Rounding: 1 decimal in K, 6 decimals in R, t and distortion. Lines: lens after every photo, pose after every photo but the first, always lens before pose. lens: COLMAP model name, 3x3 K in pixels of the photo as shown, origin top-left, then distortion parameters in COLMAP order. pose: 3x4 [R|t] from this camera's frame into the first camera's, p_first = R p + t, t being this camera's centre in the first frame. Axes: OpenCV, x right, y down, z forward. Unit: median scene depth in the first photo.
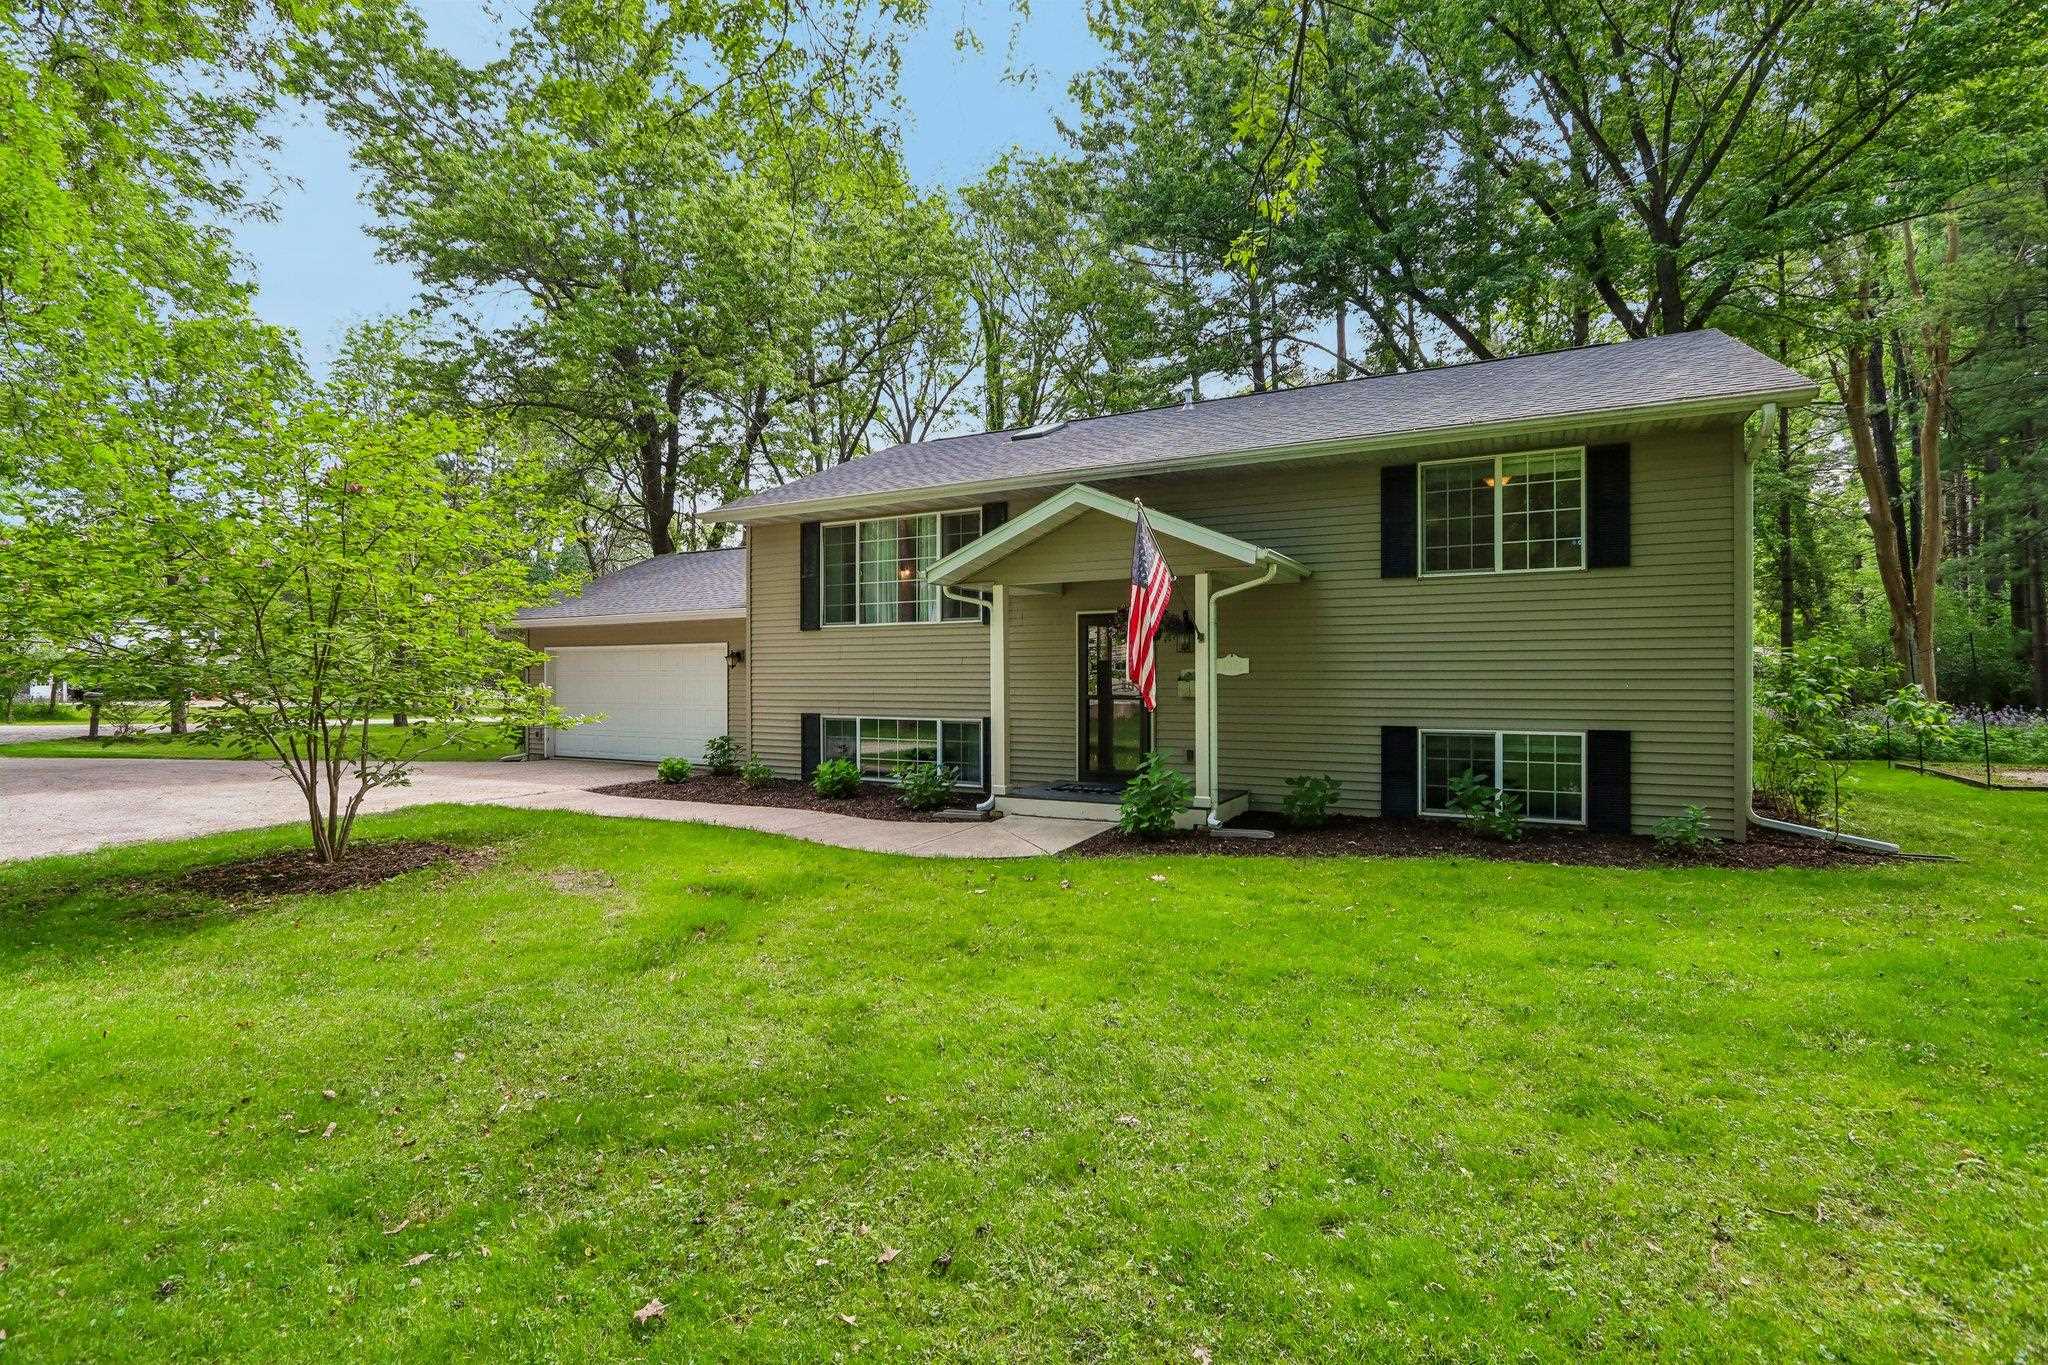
lens RADIAL K [[932.1, 0, 1024.0], [0, 932.1, 682.5], [0, 0, 1]] dist [-0.015236, 0.000473]
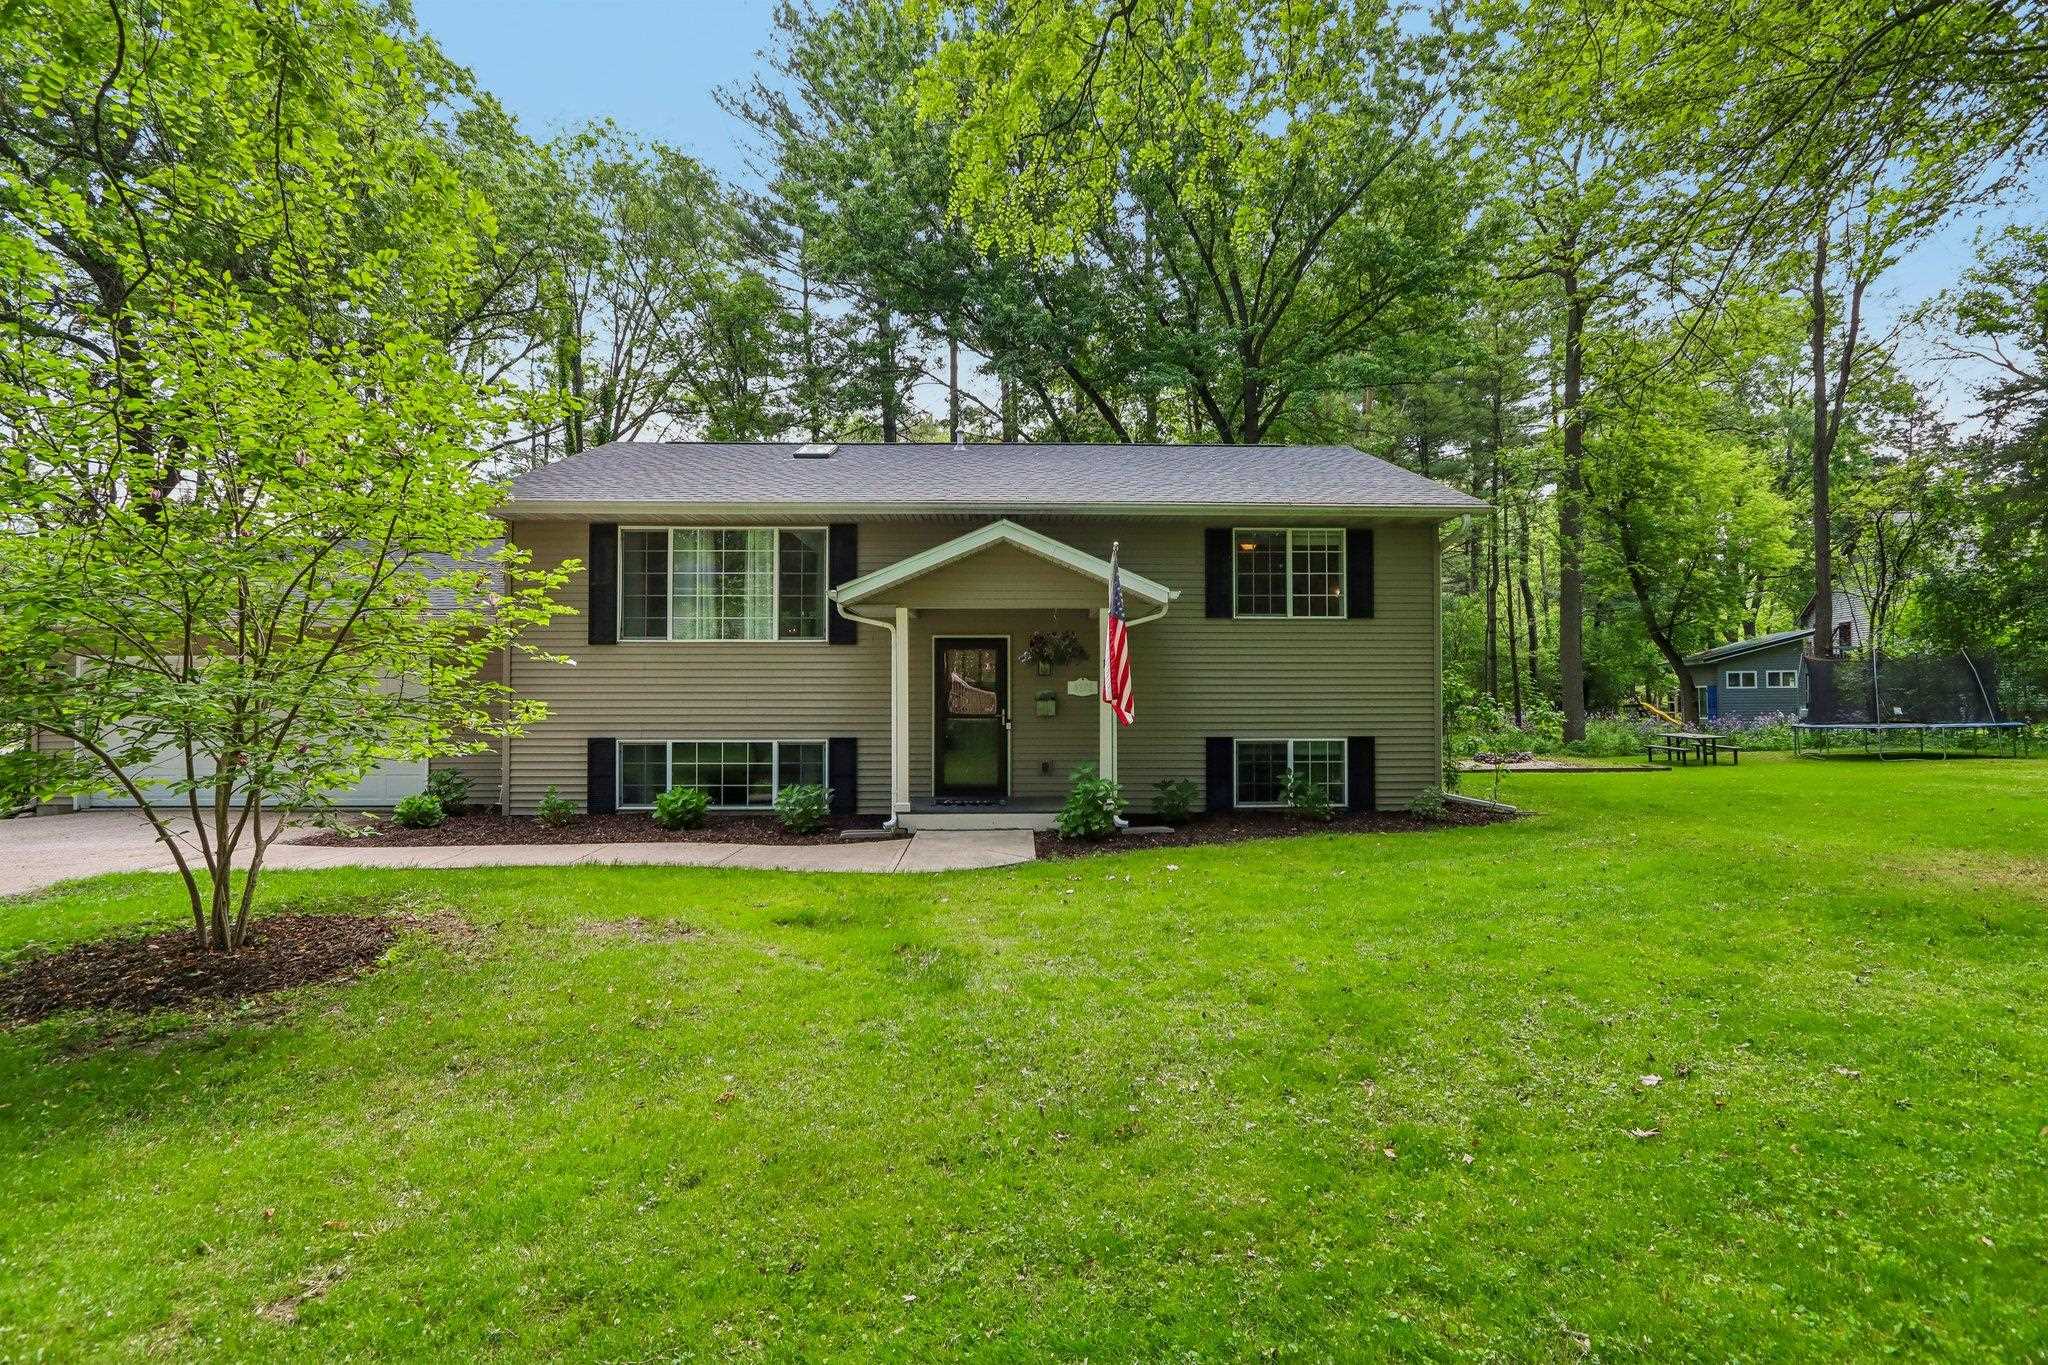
lens RADIAL K [[932.1, 0, 1024.0], [0, 932.1, 682.5], [0, 0, 1]] dist [-0.015236, 0.000473]
pose [[0.868186, 0.008188, 0.496171, -0.448491], [0.003153, 0.999753, -0.022015, 0.000732], [-0.496229, 0.020677, 0.867946, 0.045970]]
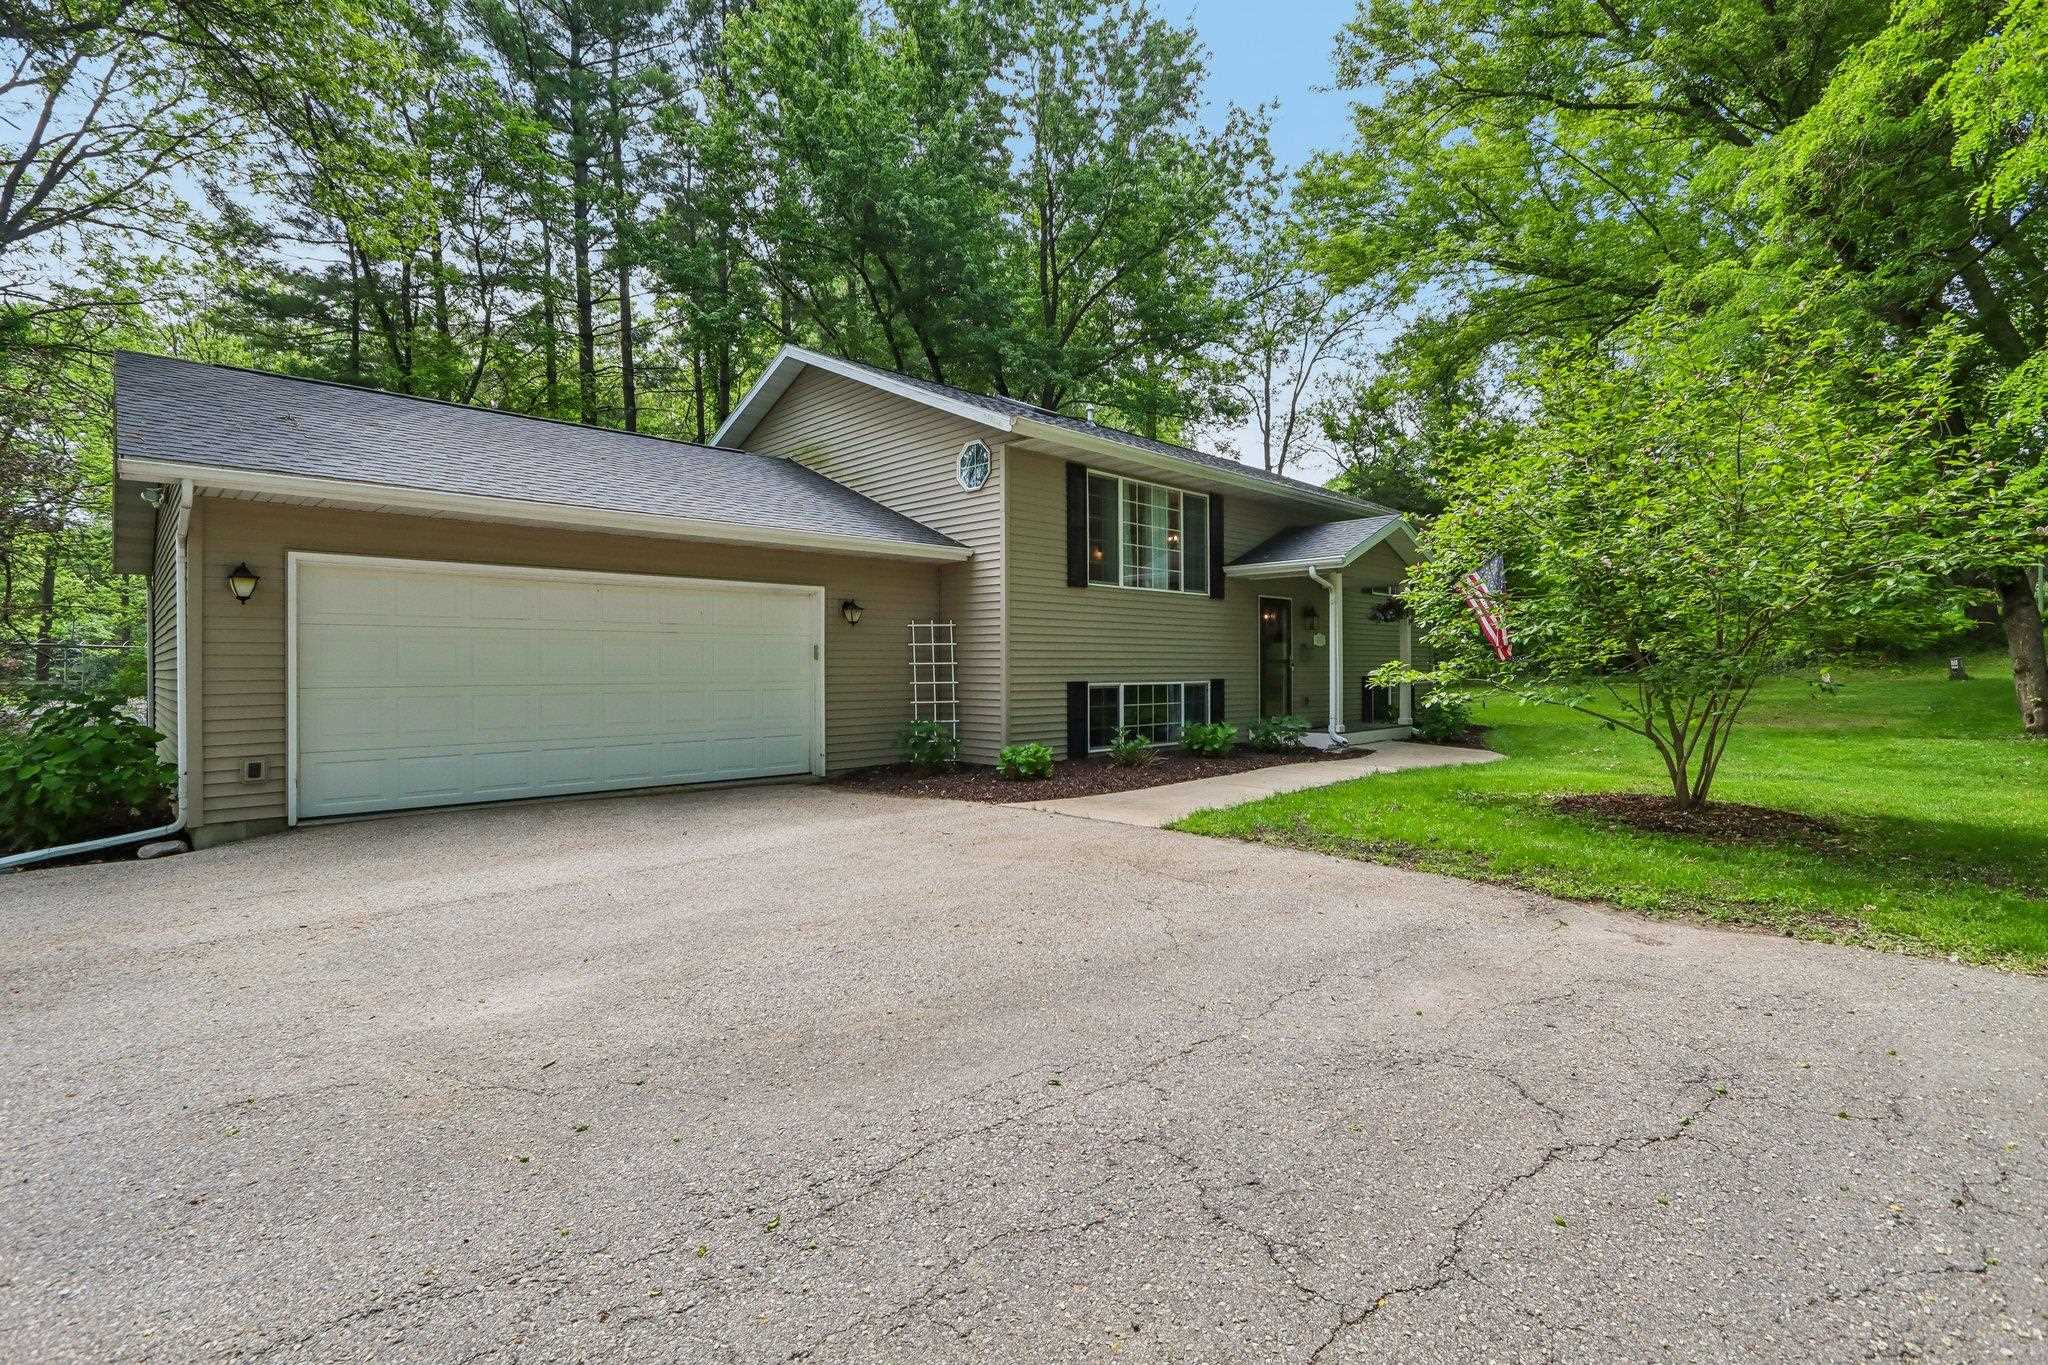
lens RADIAL K [[932.1, 0, 1024.0], [0, 932.1, 682.5], [0, 0, 1]] dist [-0.015236, 0.000473]
pose [[0.295678, -0.025638, 0.954944, -1.519168], [-0.004099, 0.999597, 0.028106, 0.012117], [-0.955279, -0.012225, 0.295453, 1.102897]]
